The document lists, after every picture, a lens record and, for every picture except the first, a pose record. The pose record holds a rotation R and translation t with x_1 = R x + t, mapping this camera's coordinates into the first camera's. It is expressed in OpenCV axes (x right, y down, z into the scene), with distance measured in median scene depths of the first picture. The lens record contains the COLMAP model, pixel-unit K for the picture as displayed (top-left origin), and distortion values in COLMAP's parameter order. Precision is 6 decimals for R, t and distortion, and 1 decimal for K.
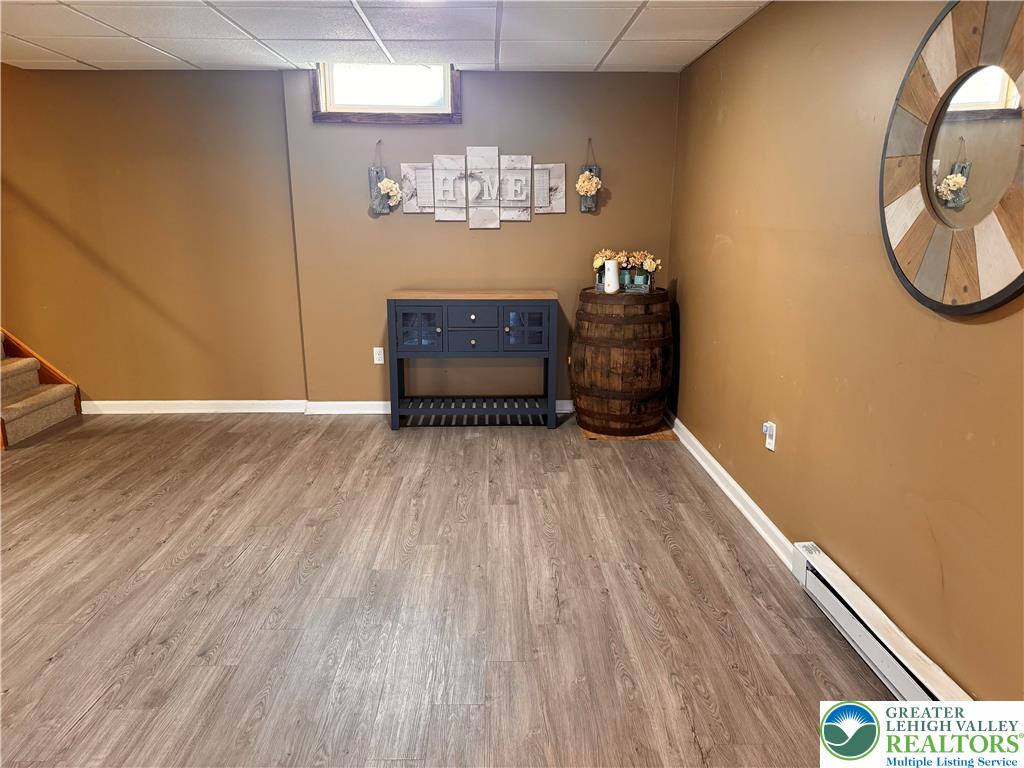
lens RADIAL K [[714.8, 0, 507.8], [0, 714.8, 400.7], [0, 0, 1]] dist [0.099349, -0.002100]
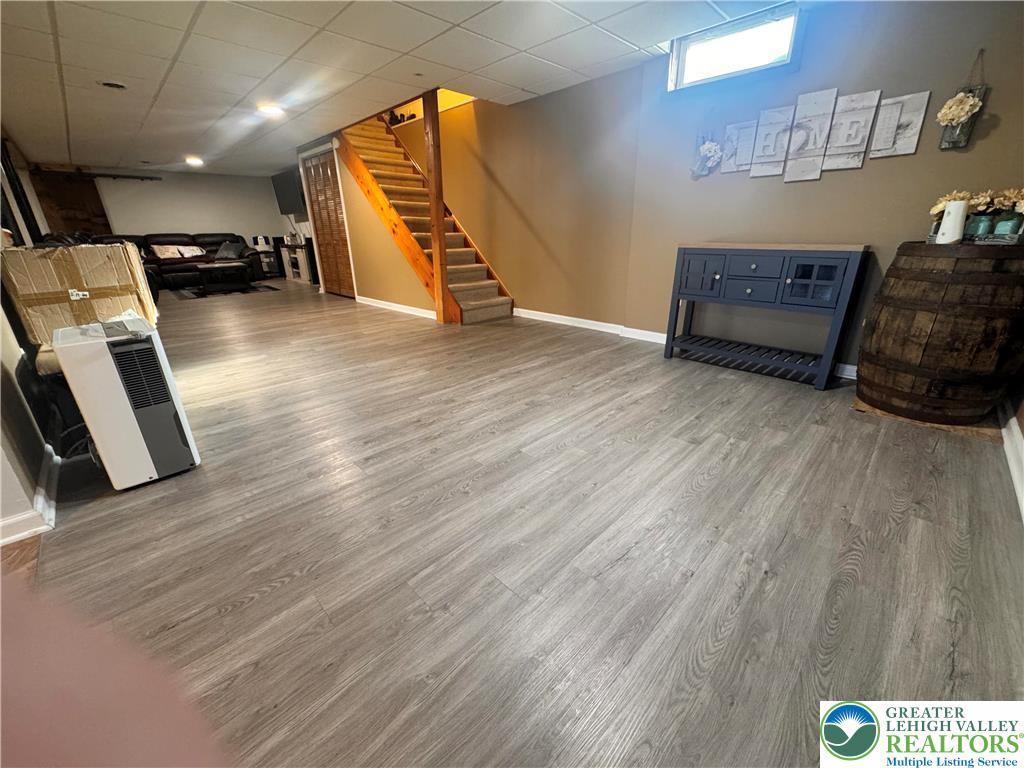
lens RADIAL K [[410.0, 0, 512.0], [0, 410.0, 384.0], [0, 0, 1]] dist [-0.001549, 0.000444]
pose [[0.688407, 0.246786, -0.682050, 0.160454], [-0.169448, 0.969036, 0.179599, 0.002307], [0.705254, -0.008065, 0.708909, 0.323954]]
